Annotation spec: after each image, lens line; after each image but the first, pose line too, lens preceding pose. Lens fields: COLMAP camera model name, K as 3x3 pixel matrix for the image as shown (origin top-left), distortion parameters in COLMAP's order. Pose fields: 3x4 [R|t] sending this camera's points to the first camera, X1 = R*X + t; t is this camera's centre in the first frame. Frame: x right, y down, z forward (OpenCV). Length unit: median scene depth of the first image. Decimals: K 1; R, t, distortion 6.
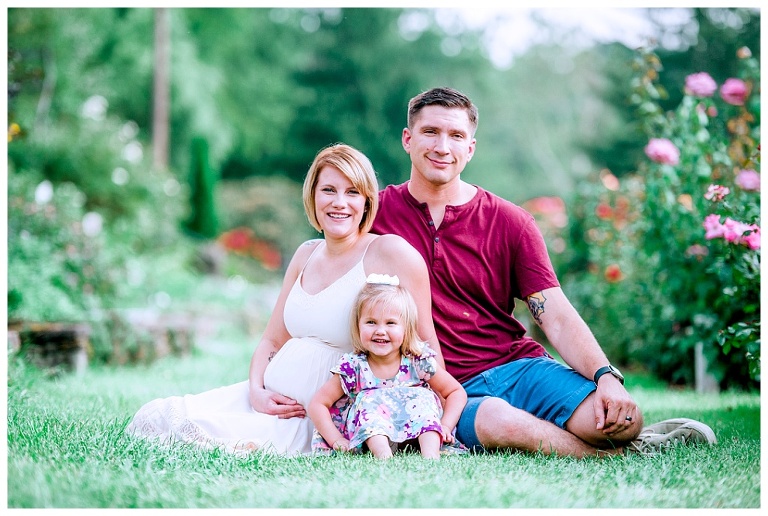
lens RADIAL K [[3532.4, 0, 384.0], [0, 3532.4, 258.0], [0, 0, 1]] dist [1.362793, 0.636339]
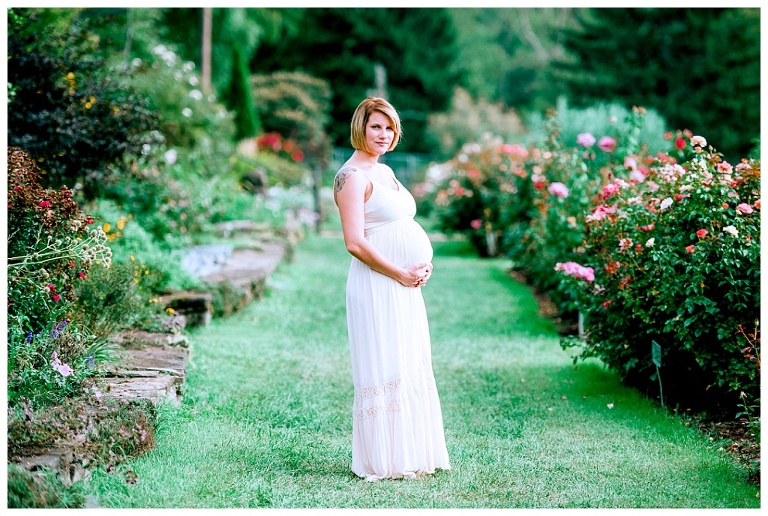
lens RADIAL K [[2991.5, 0, 384.0], [0, 2991.5, 258.0], [0, 0, 1]] dist [0.061408, 0.230018]
pose [[0.999997, -0.001303, -0.002280, 0.000308], [0.001393, 0.999208, 0.039763, -0.051708], [0.002226, -0.039766, 0.999207, -0.373116]]
